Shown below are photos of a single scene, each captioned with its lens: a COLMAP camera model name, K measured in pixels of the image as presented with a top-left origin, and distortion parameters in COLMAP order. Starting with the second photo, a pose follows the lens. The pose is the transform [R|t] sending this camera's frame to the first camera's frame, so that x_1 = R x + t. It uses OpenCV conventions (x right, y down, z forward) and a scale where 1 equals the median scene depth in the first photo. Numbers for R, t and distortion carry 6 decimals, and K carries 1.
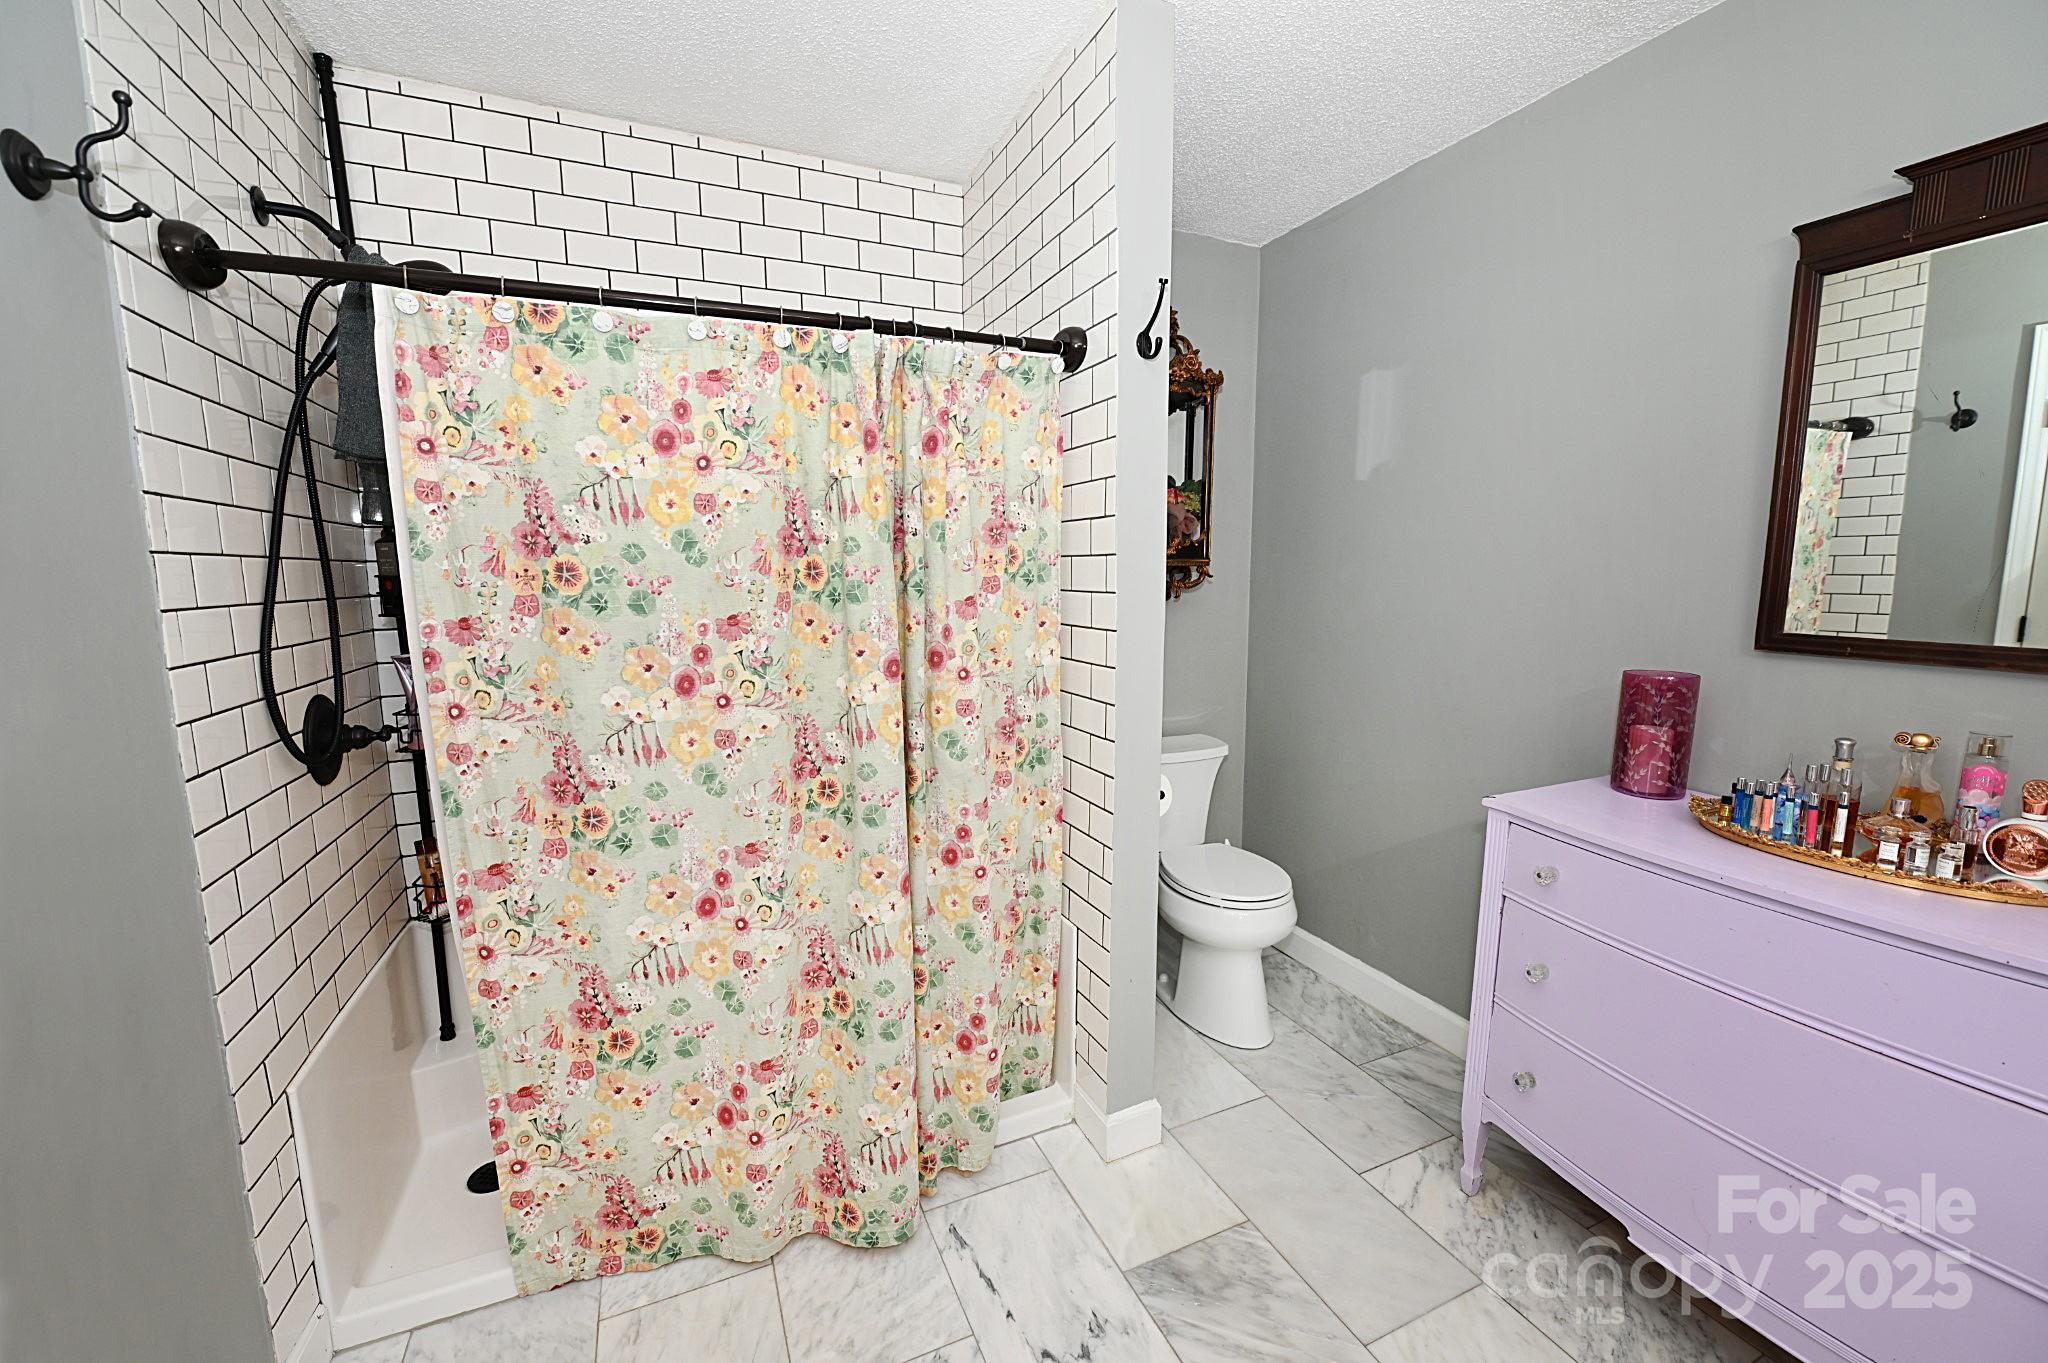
lens RADIAL K [[811.6, 0, 1022.3], [0, 811.6, 669.5], [0, 0, 1]] dist [-0.007785, -0.000874]
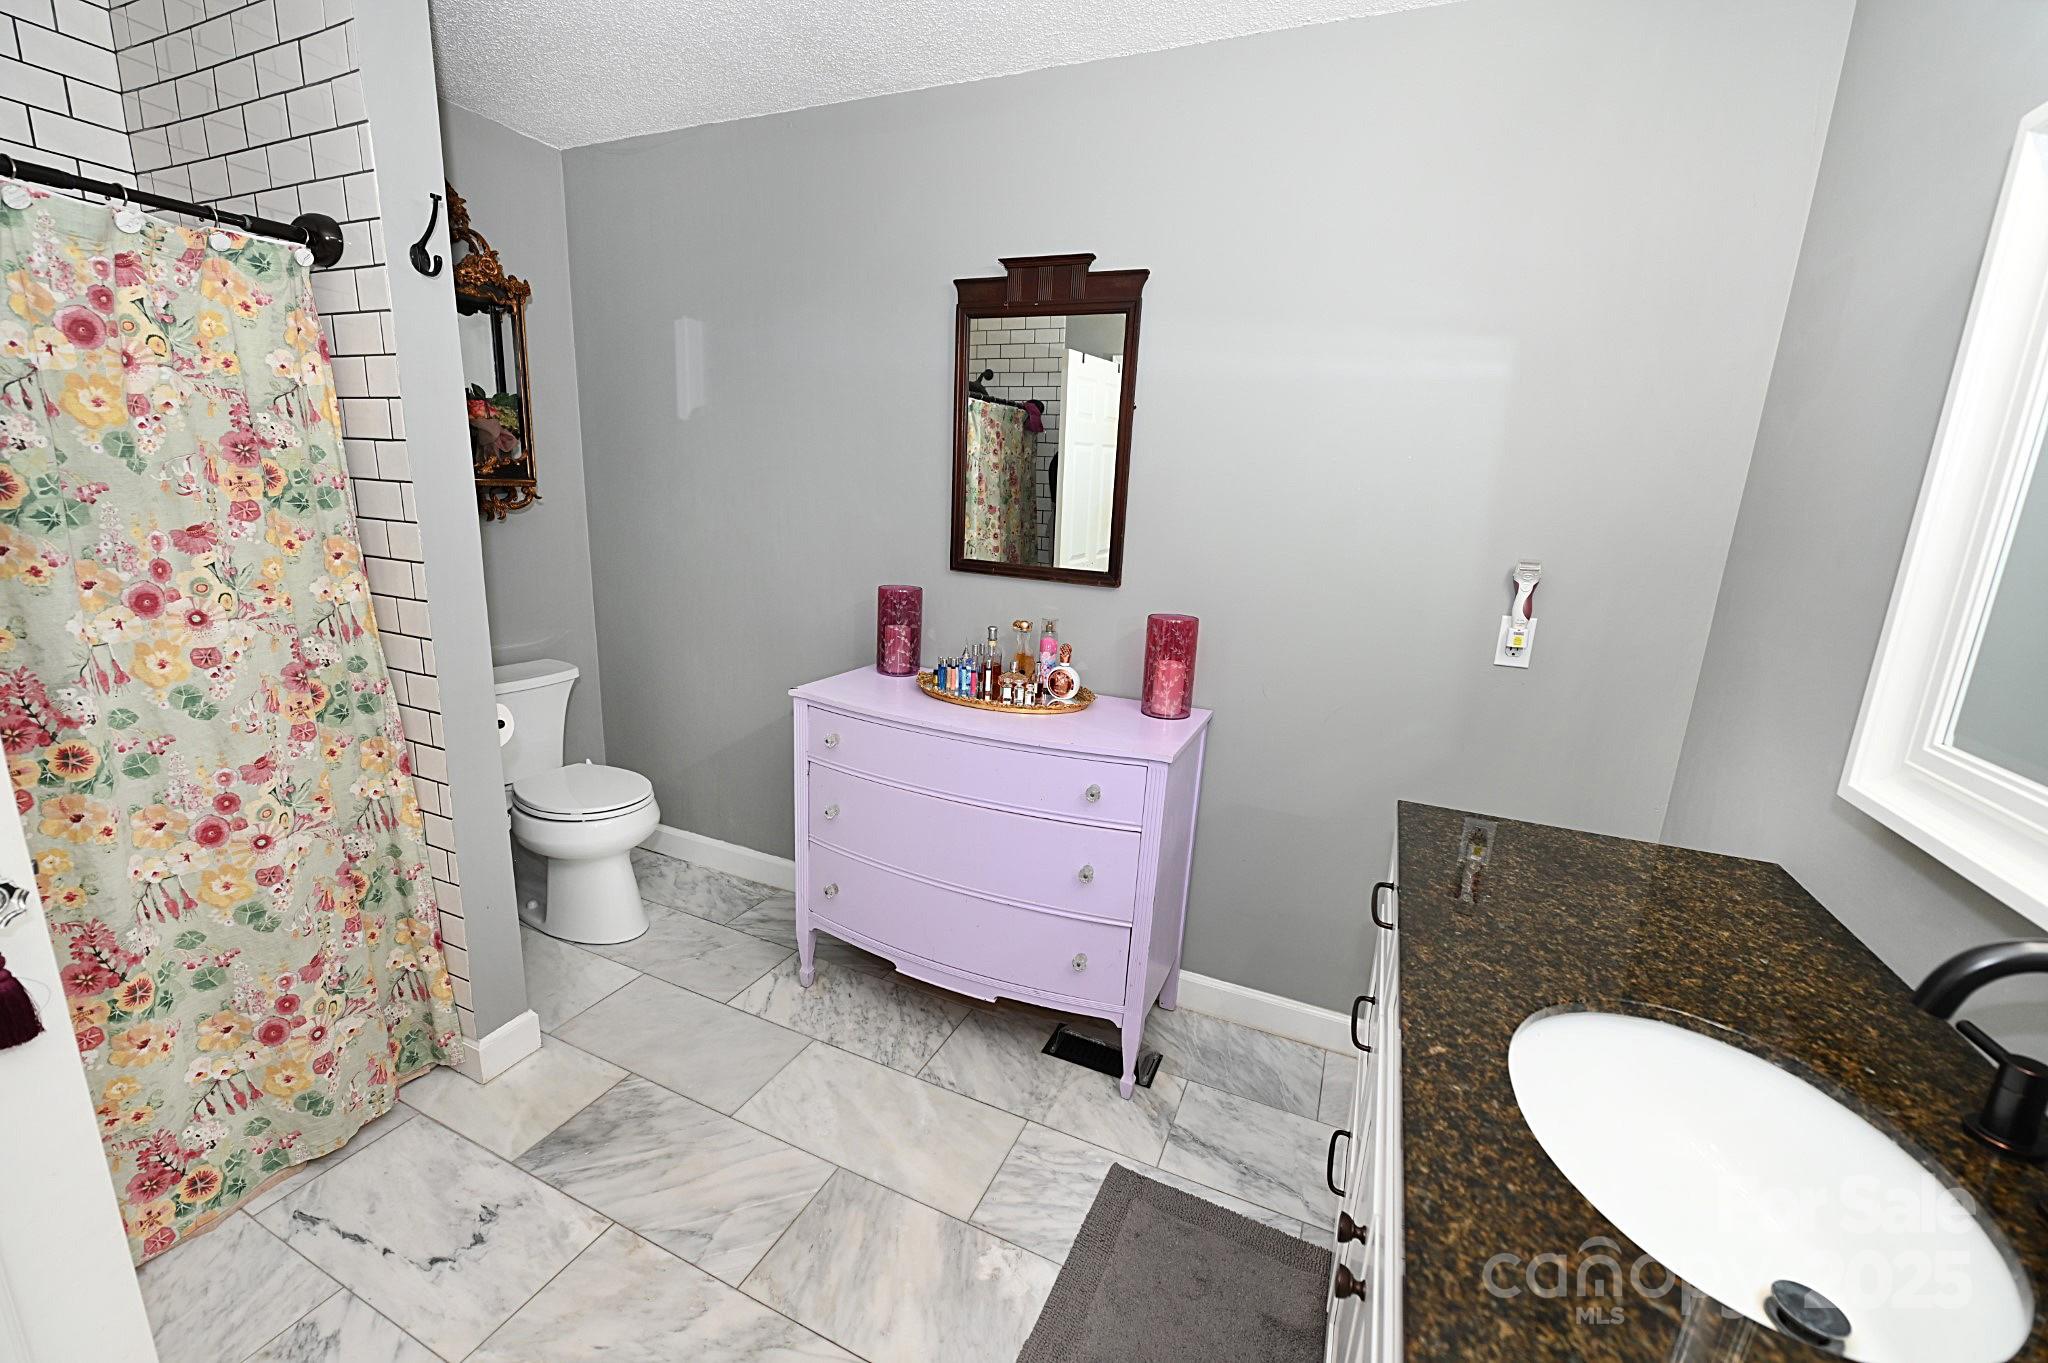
lens RADIAL K [[811.6, 0, 1020.7], [0, 811.6, 685.1], [0, 0, 1]] dist [-0.007785, -0.000874]
pose [[0.743707, -0.115165, 0.658511, -0.005407], [0.027671, 0.989508, 0.141801, -0.021067], [-0.667932, -0.087236, 0.739091, -0.194123]]
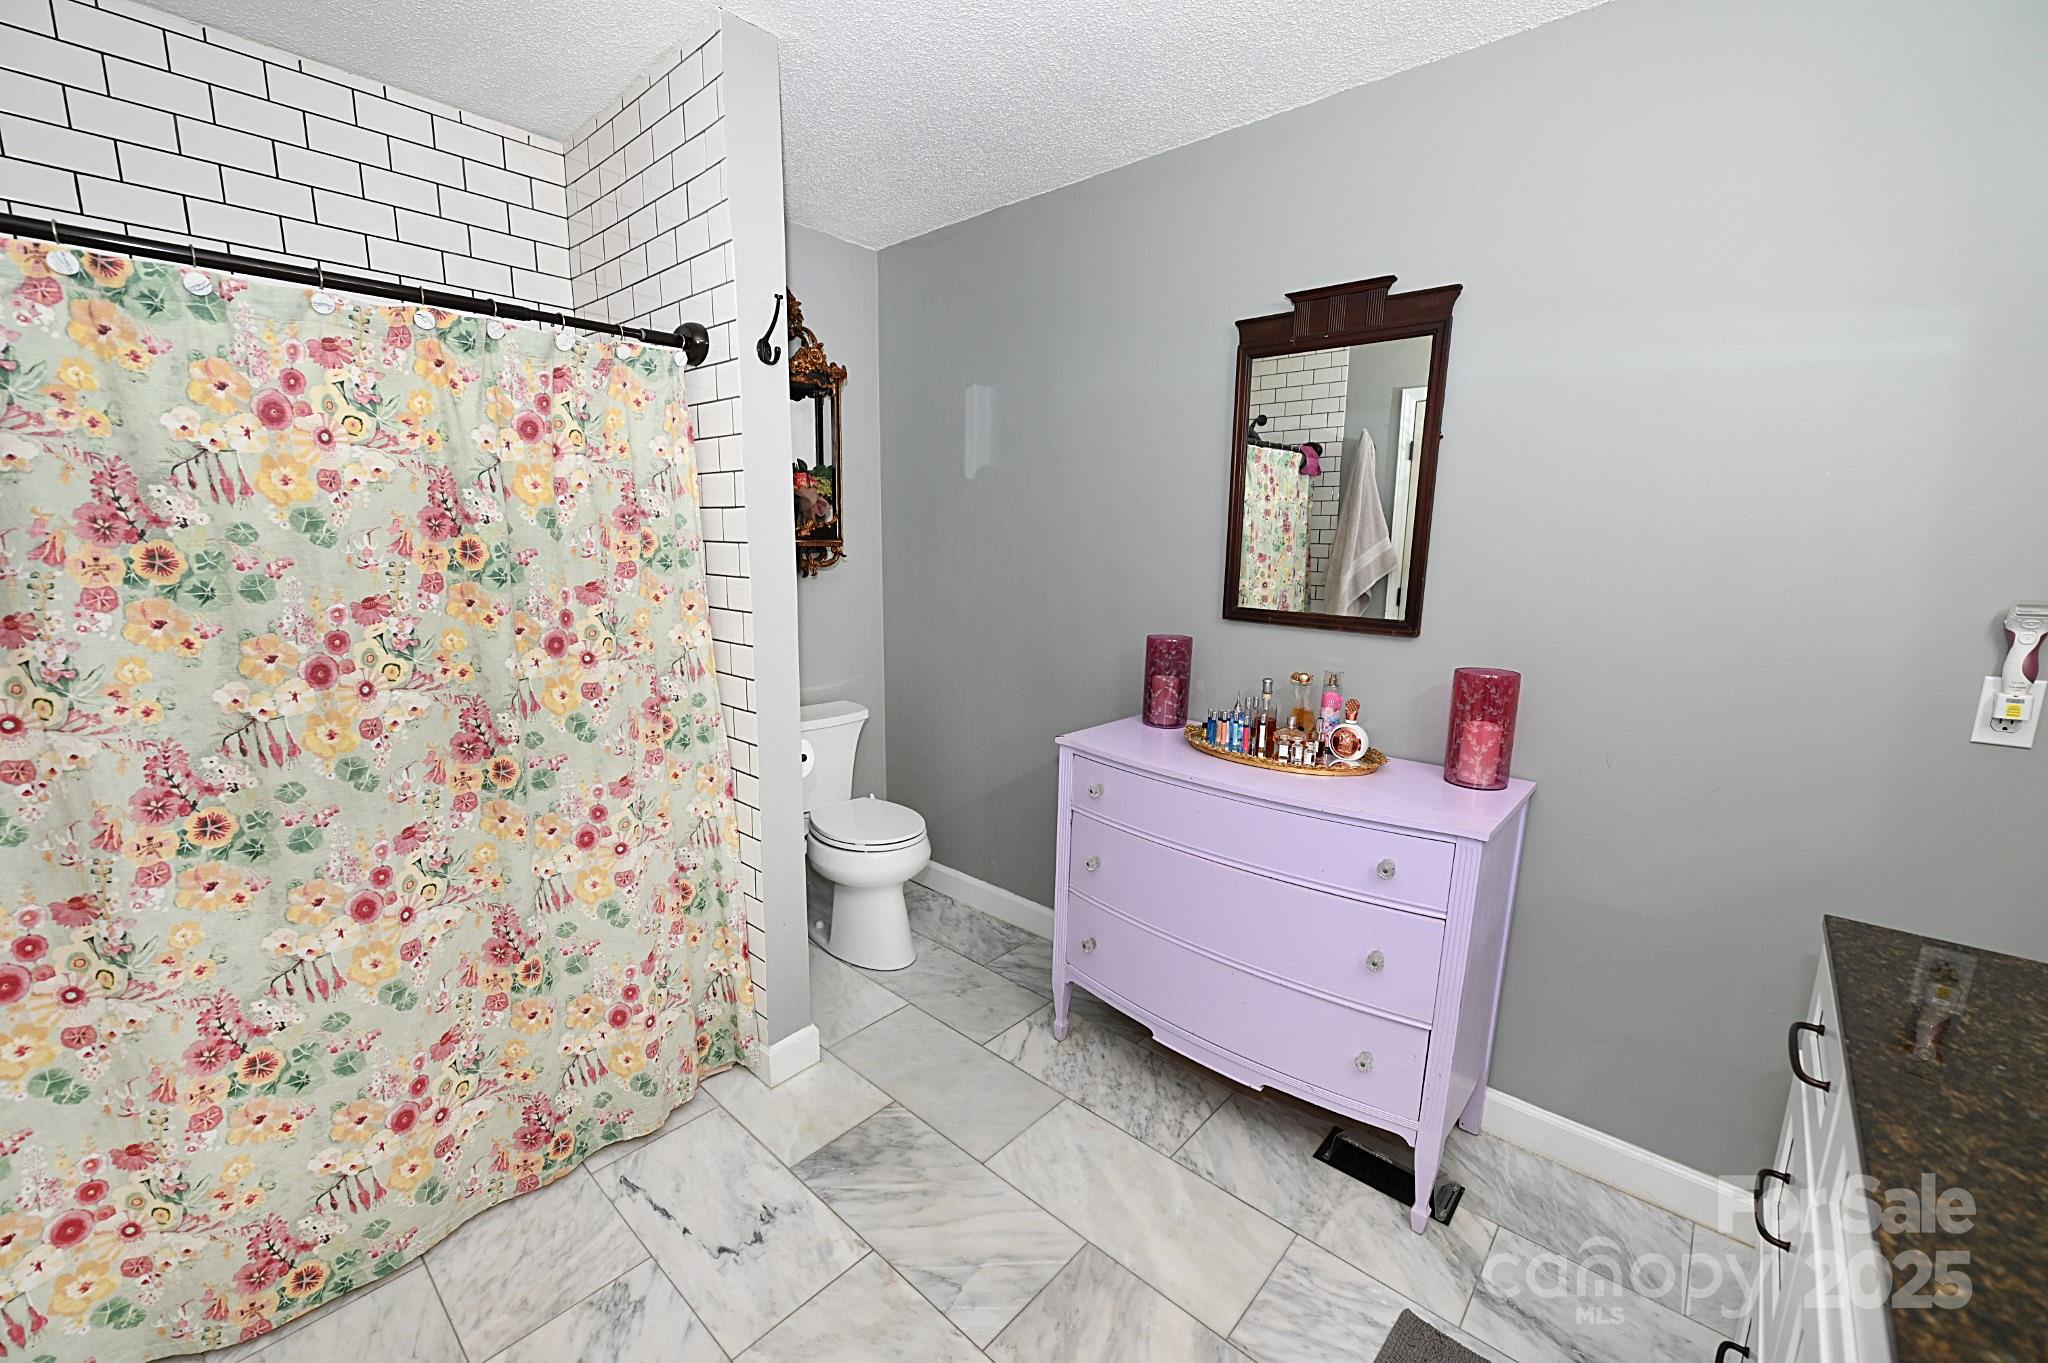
lens RADIAL K [[811.6, 0, 1024.0], [0, 811.6, 688.8], [0, 0, 1]] dist [-0.007785, -0.000874]
pose [[0.912121, -0.056589, 0.405995, 0.000128], [0.029132, 0.996870, 0.073499, -0.015716], [-0.408883, -0.055213, 0.910915, -0.153288]]
